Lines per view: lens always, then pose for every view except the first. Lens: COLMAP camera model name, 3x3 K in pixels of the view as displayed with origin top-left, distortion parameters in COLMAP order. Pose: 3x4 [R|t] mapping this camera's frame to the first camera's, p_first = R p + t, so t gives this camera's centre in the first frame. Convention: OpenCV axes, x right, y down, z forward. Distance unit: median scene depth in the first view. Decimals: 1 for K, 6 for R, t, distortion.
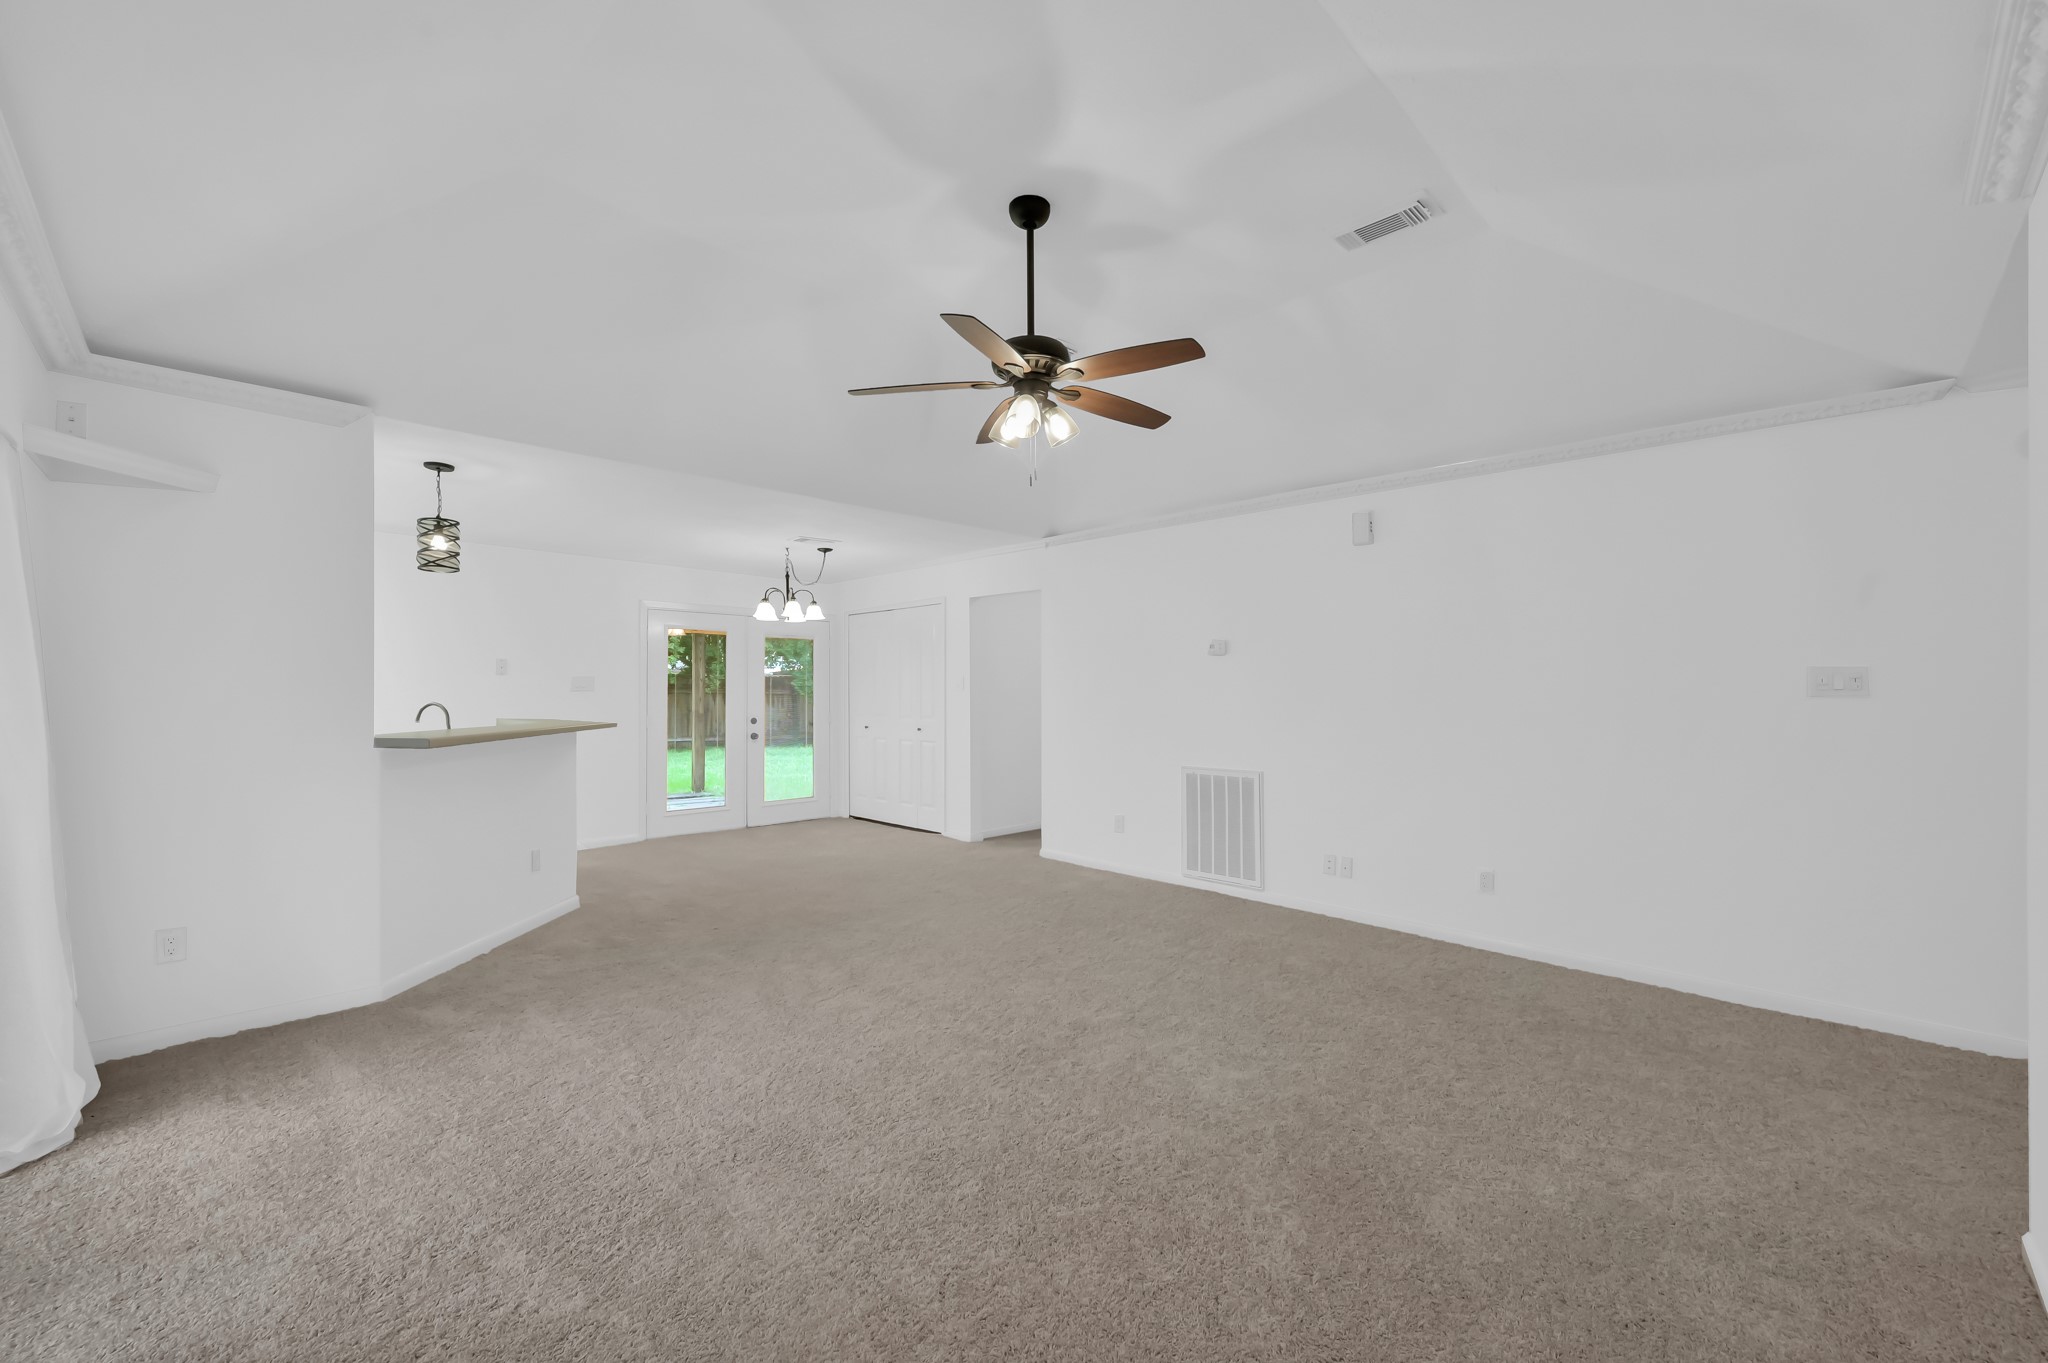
lens RADIAL K [[798.5, 0, 1027.5], [0, 798.5, 689.0], [0, 0, 1]] dist [-0.005199, -0.000209]
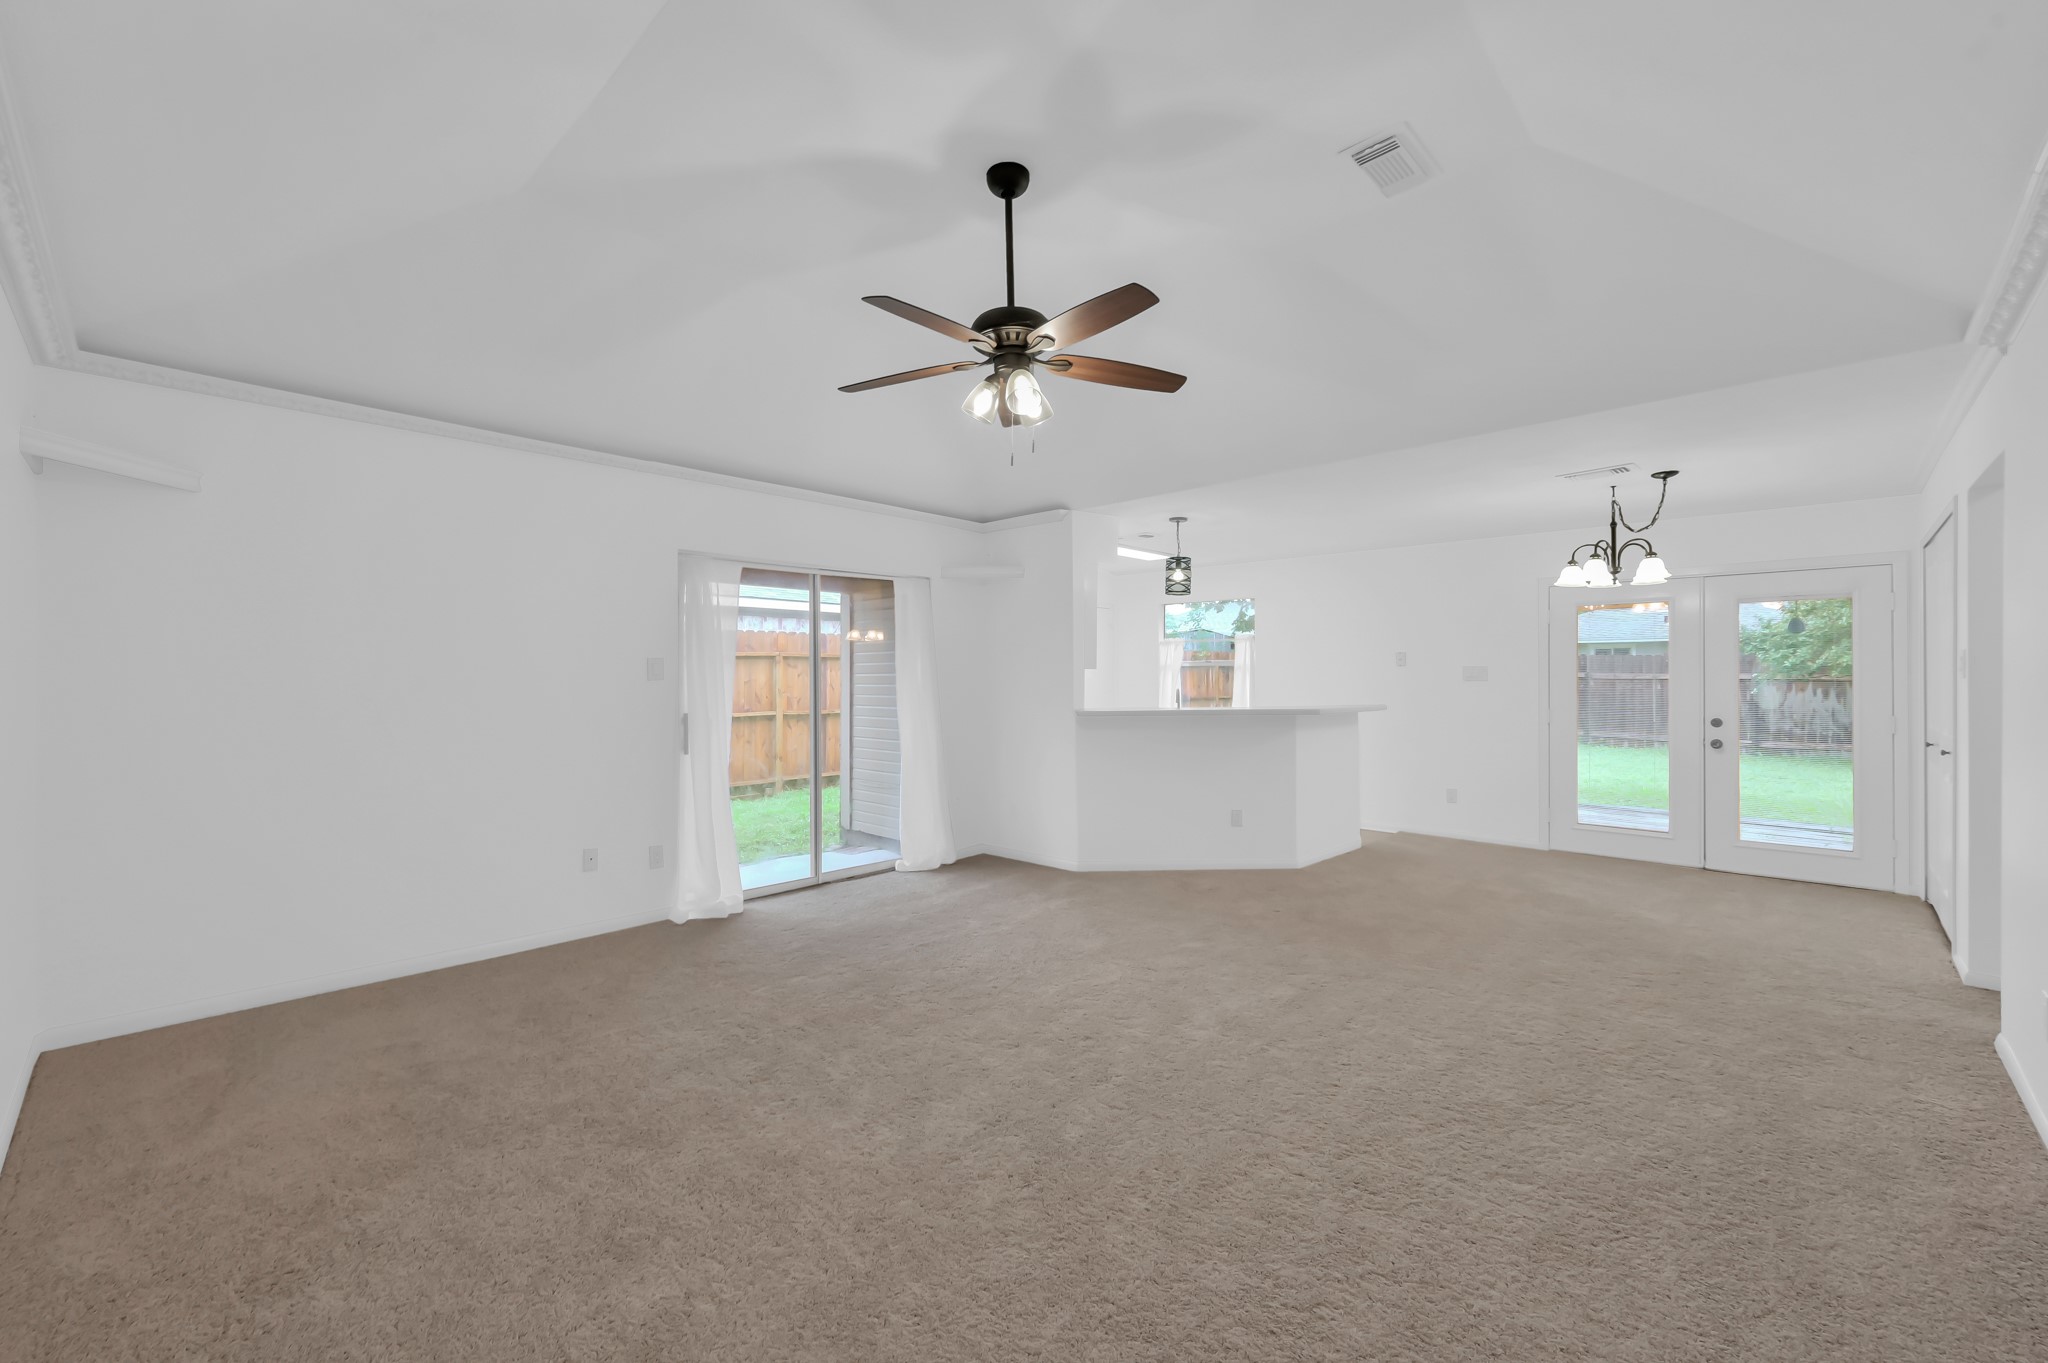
lens RADIAL K [[829.0, 0, 1018.4], [0, 829.0, 678.6], [0, 0, 1]] dist [-0.000031, -0.000031]
pose [[0.014319, -0.001759, -0.999896, 0.556078], [0.001429, 0.999997, -0.001739, 0.001610], [0.999896, -0.001404, 0.014321, 0.532469]]
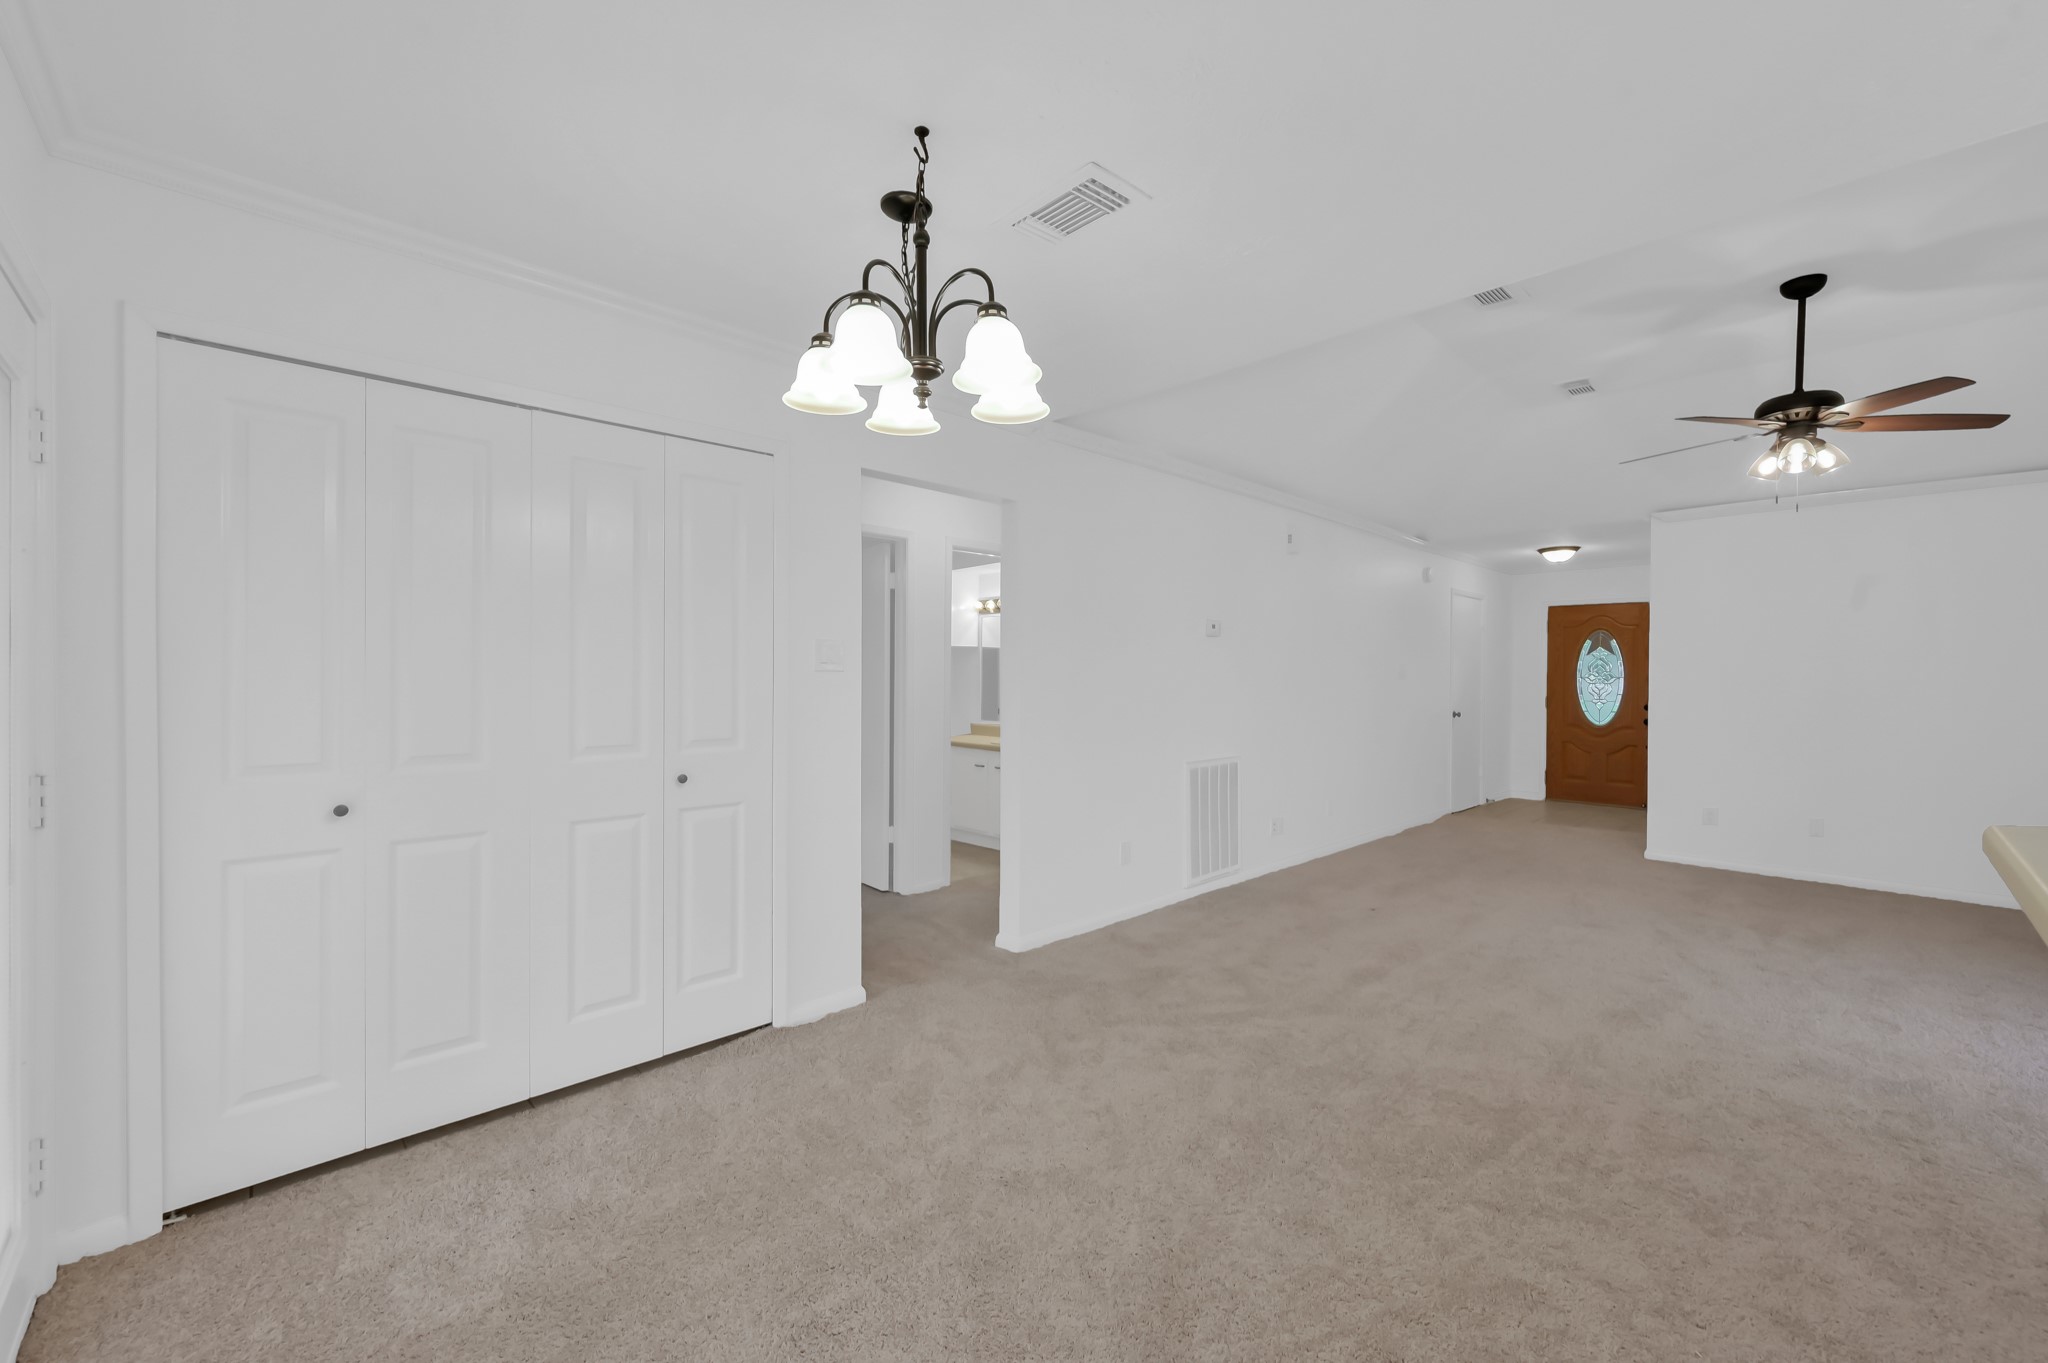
lens RADIAL K [[808.1, 0, 1022.6], [0, 808.1, 684.1], [0, 0, 1]] dist [0.000430, 0.000019]
pose [[0.027548, -0.015056, 0.999507, -0.686987], [-0.008344, 0.999848, 0.015291, 0.001155], [-0.999586, -0.008761, 0.027418, 1.165049]]
